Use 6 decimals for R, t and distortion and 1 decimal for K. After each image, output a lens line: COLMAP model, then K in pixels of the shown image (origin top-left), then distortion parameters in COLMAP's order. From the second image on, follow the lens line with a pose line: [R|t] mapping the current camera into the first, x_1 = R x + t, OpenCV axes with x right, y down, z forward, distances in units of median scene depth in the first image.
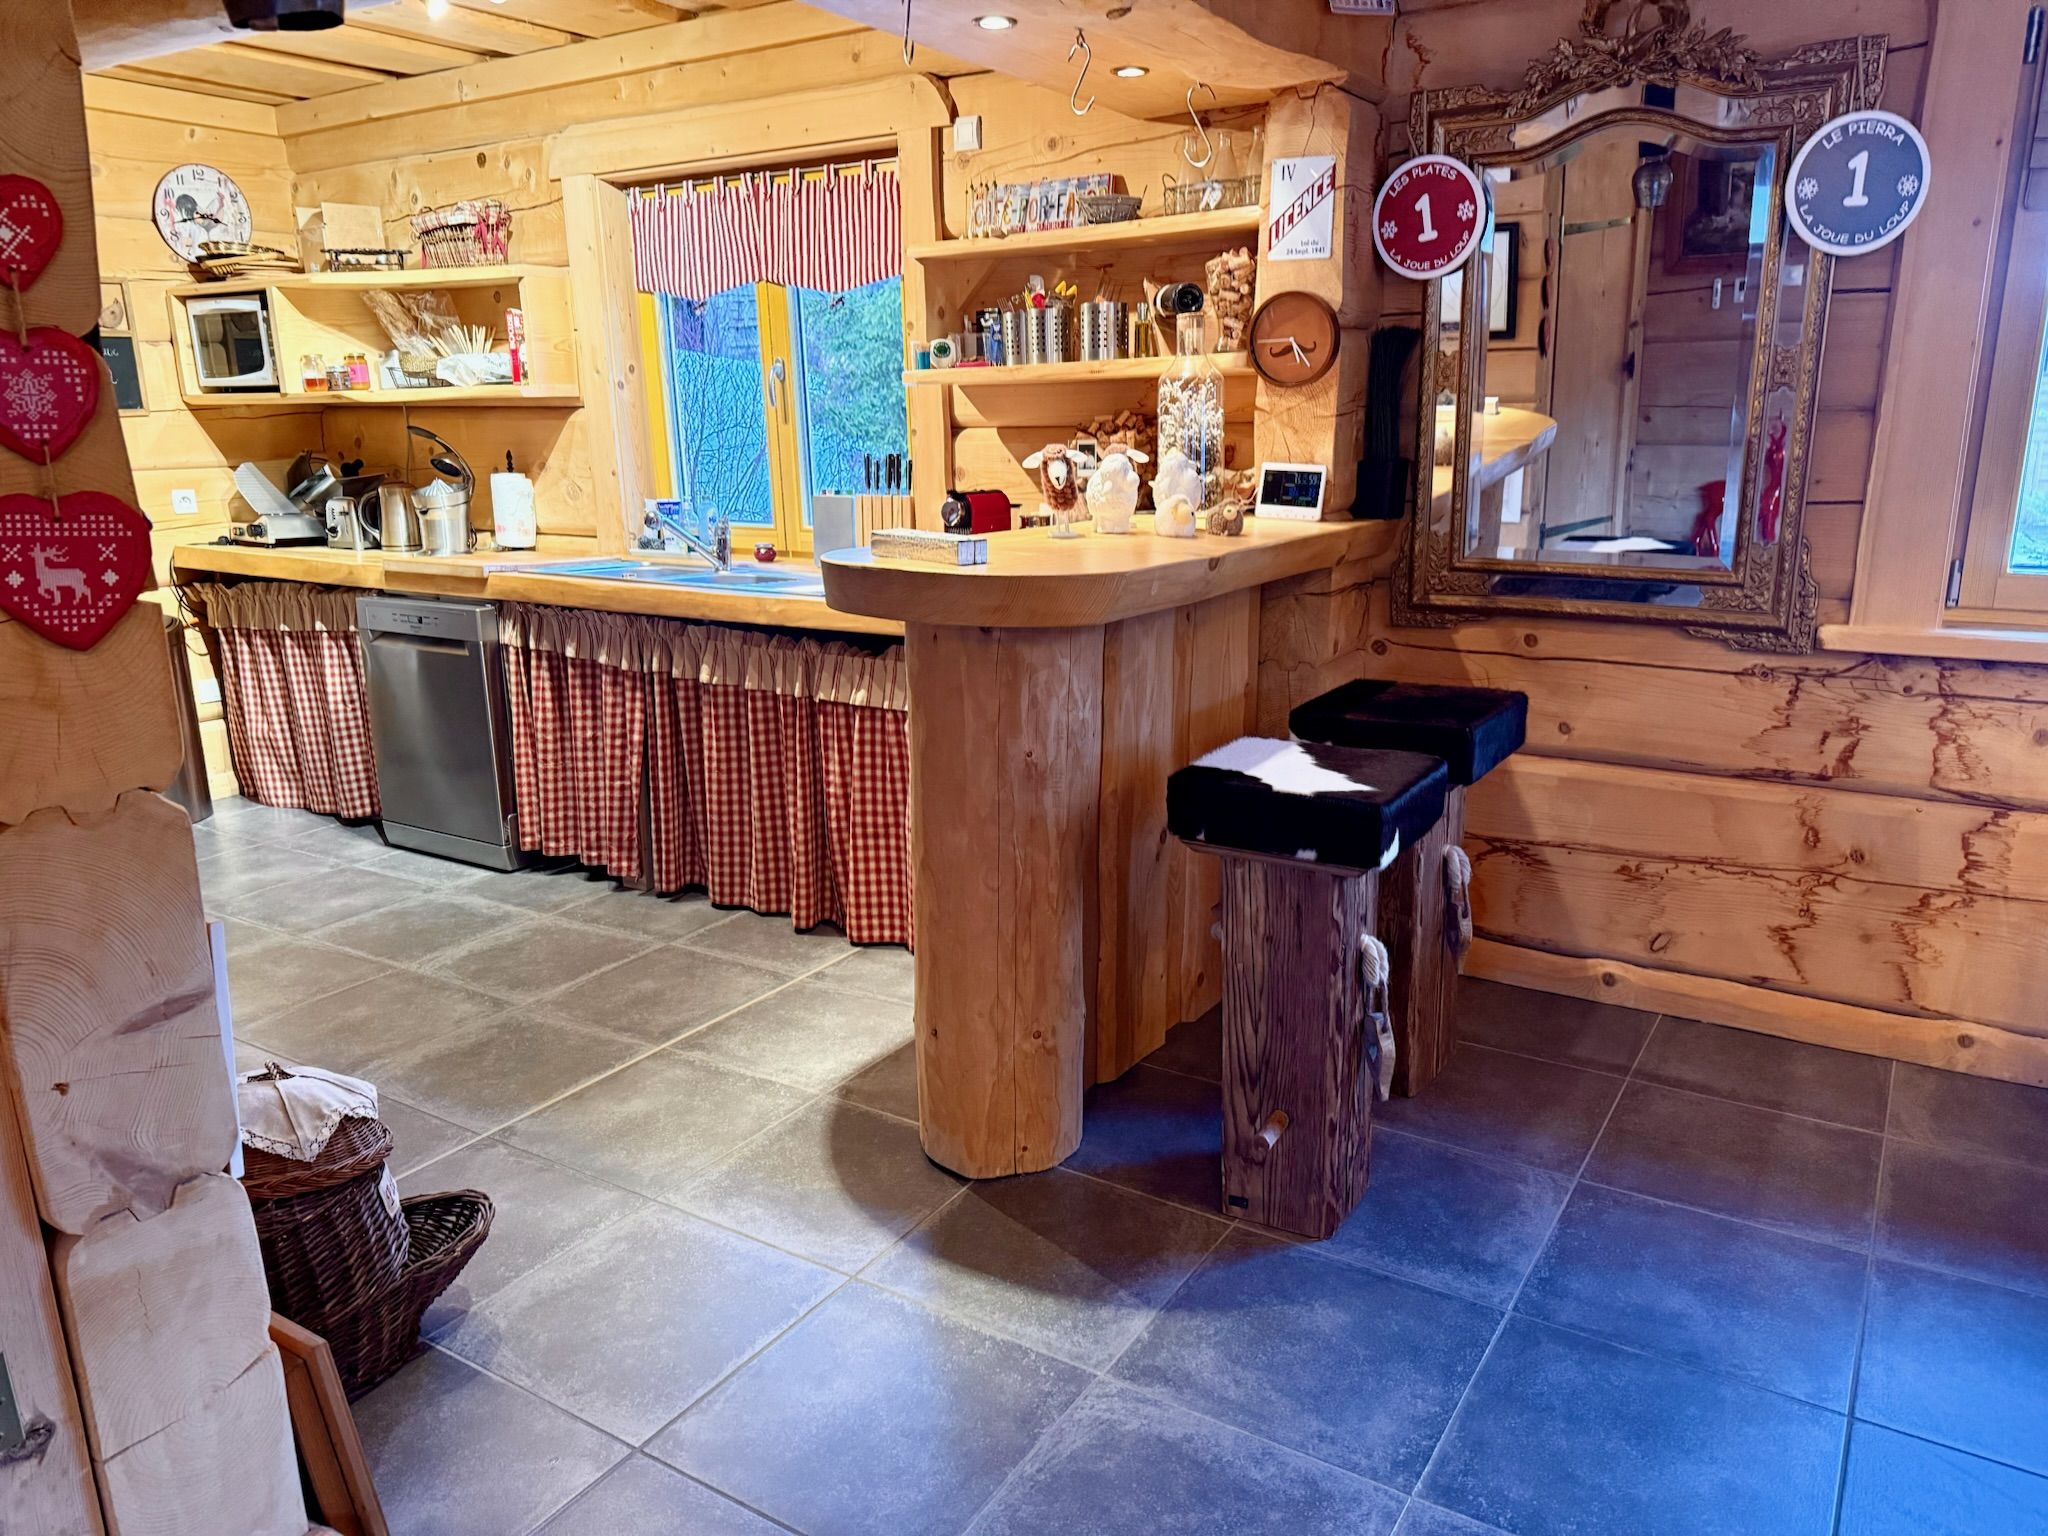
lens RADIAL K [[1460.4, 0, 1040.7], [0, 1460.4, 774.1], [0, 0, 1]] dist [0.056120, -0.064155]
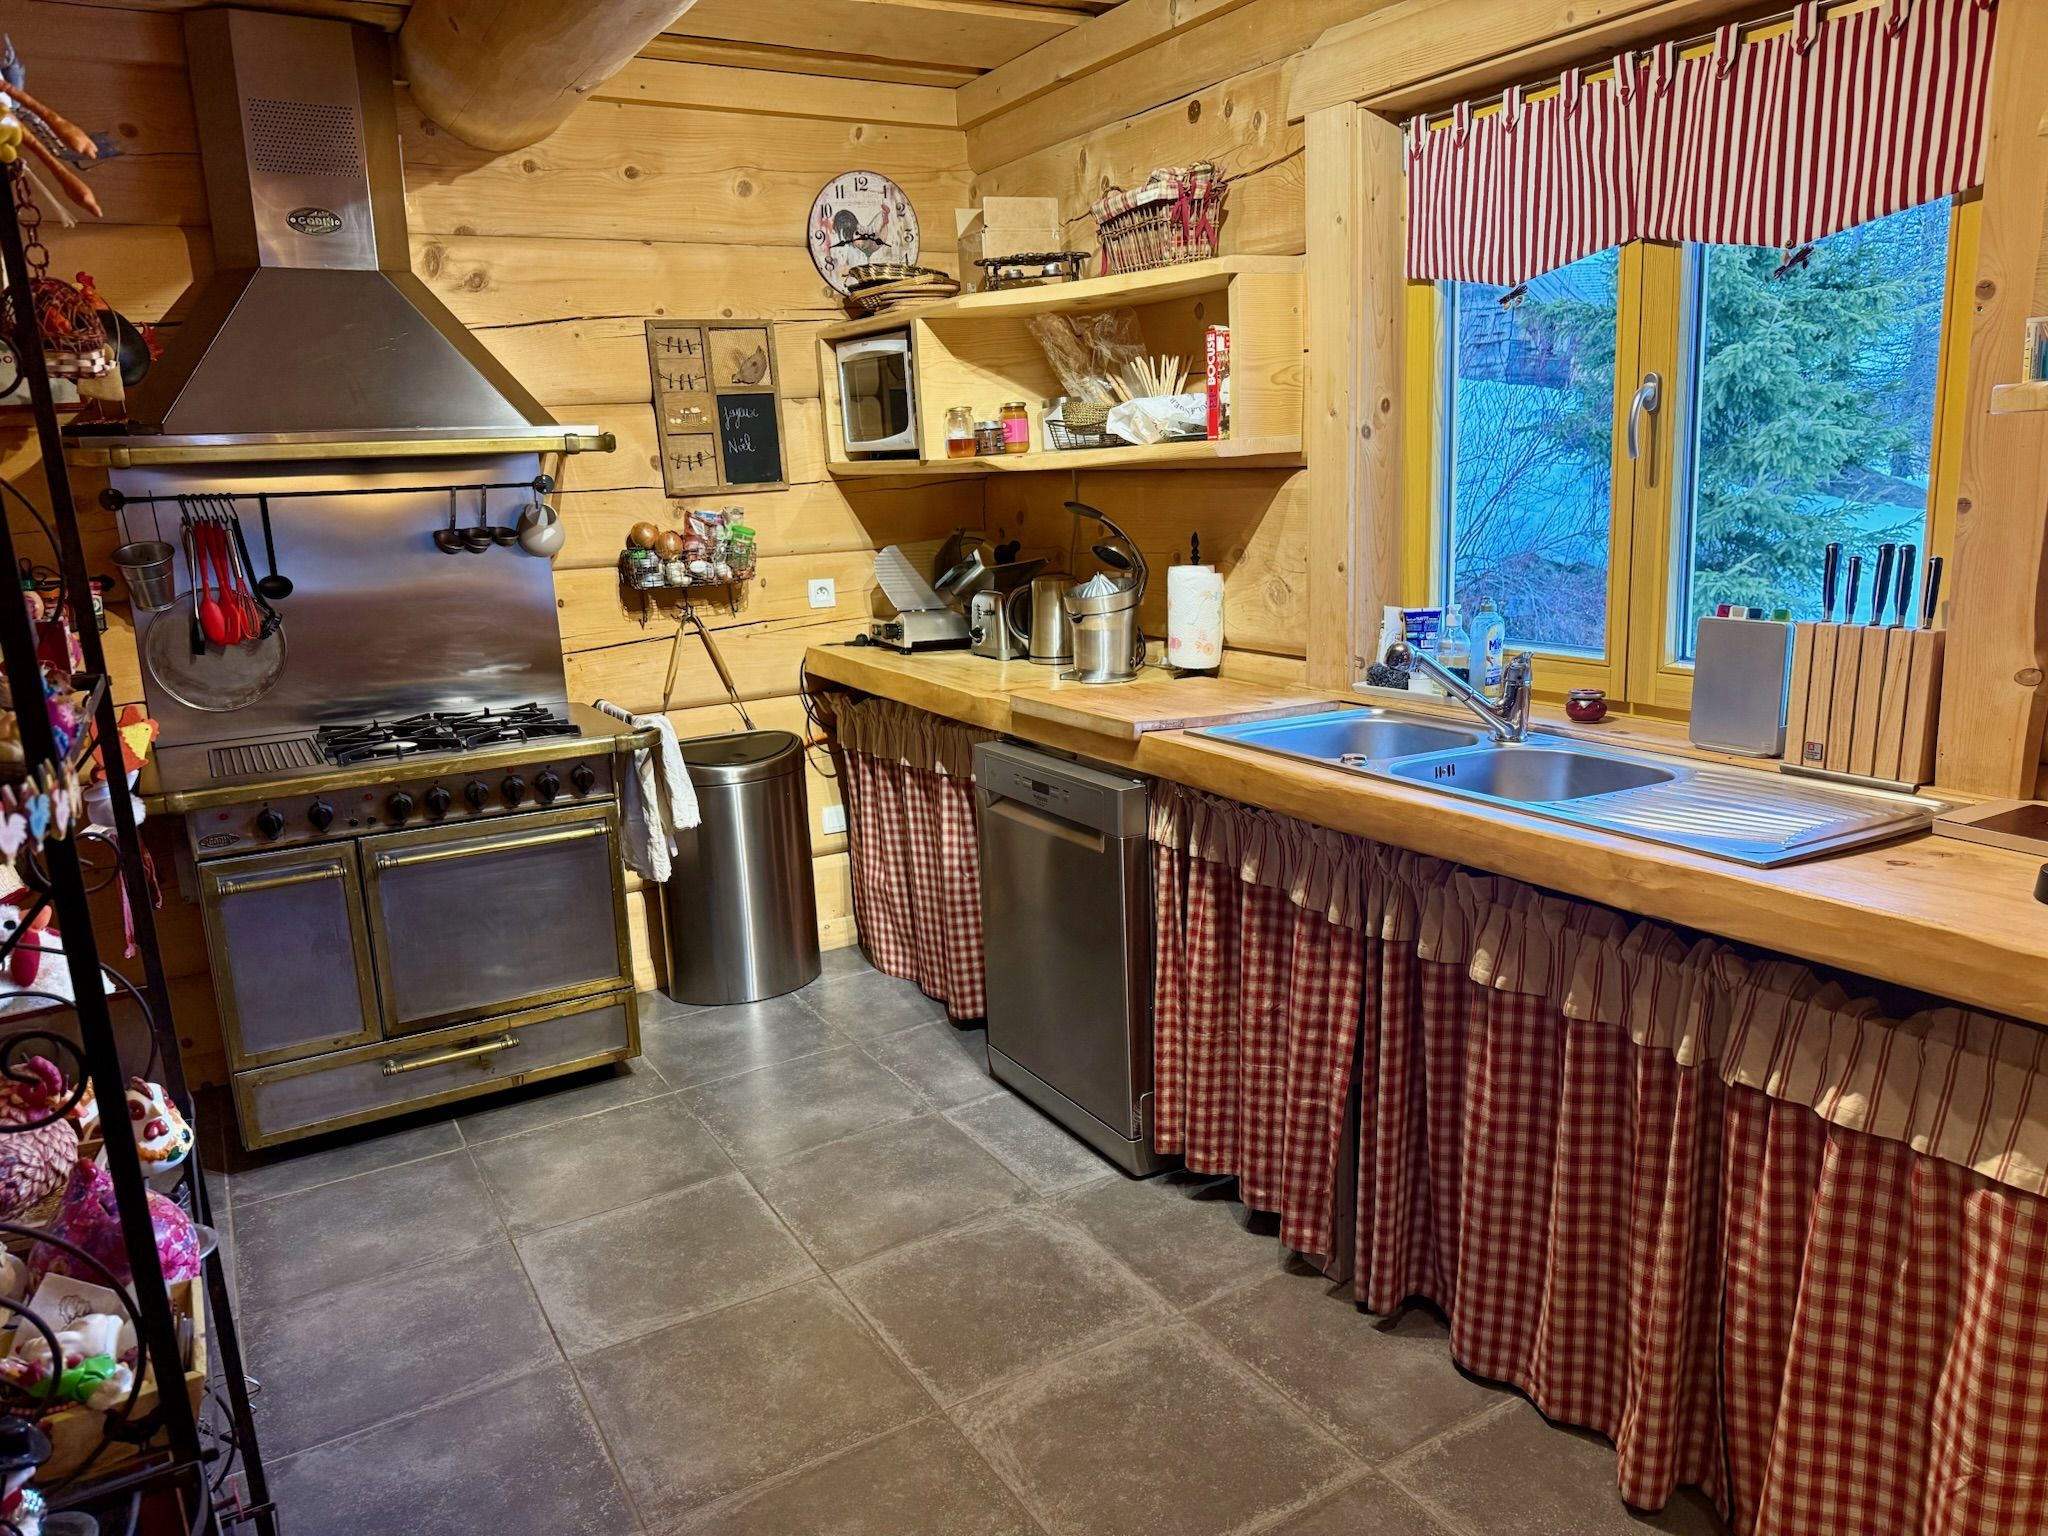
lens RADIAL K [[1460.4, 0, 1031.9], [0, 1460.4, 786.9], [0, 0, 1]] dist [0.056120, -0.064155]
pose [[0.890394, 0.077580, -0.448531, -0.124619], [-0.083171, 0.996509, 0.007255, -0.110723], [0.447528, 0.030845, 0.893738, 0.395114]]
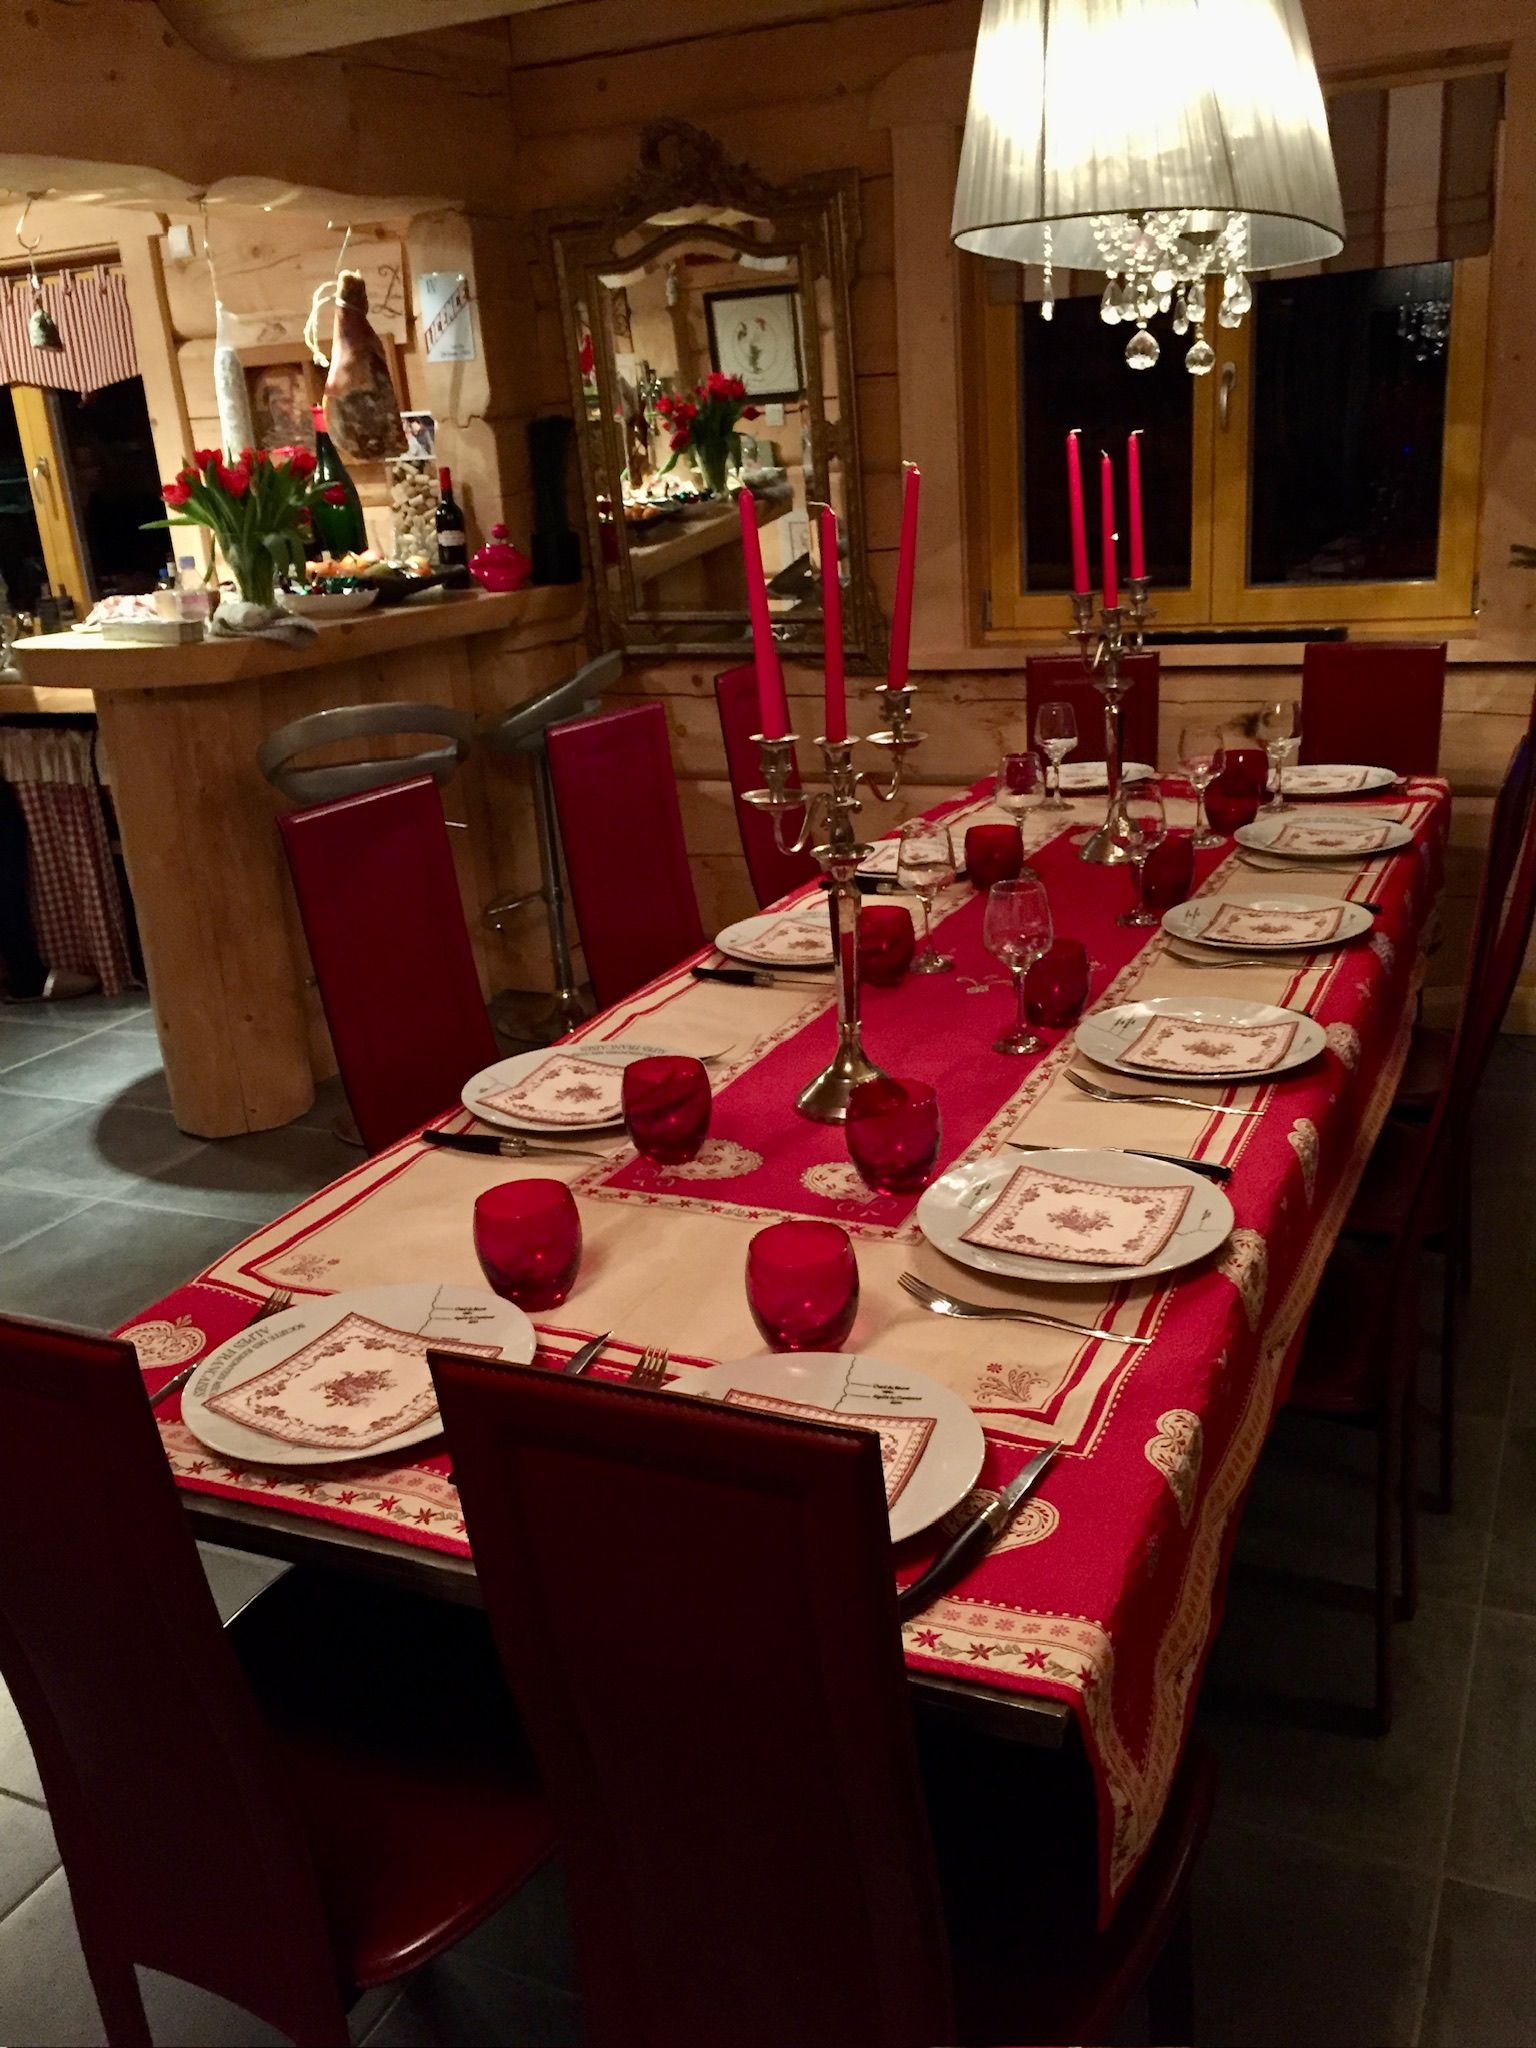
lens RADIAL K [[1734.0, 0, 774.8], [0, 1734.0, 1032.1], [0, 0, 1]] dist [0.037768, -0.015546]
pose [[0.989976, -0.092770, 0.106498, 0.184338], [0.084724, 0.993366, 0.077750, 0.072707], [-0.113004, -0.067948, 0.991268, -0.344957]]
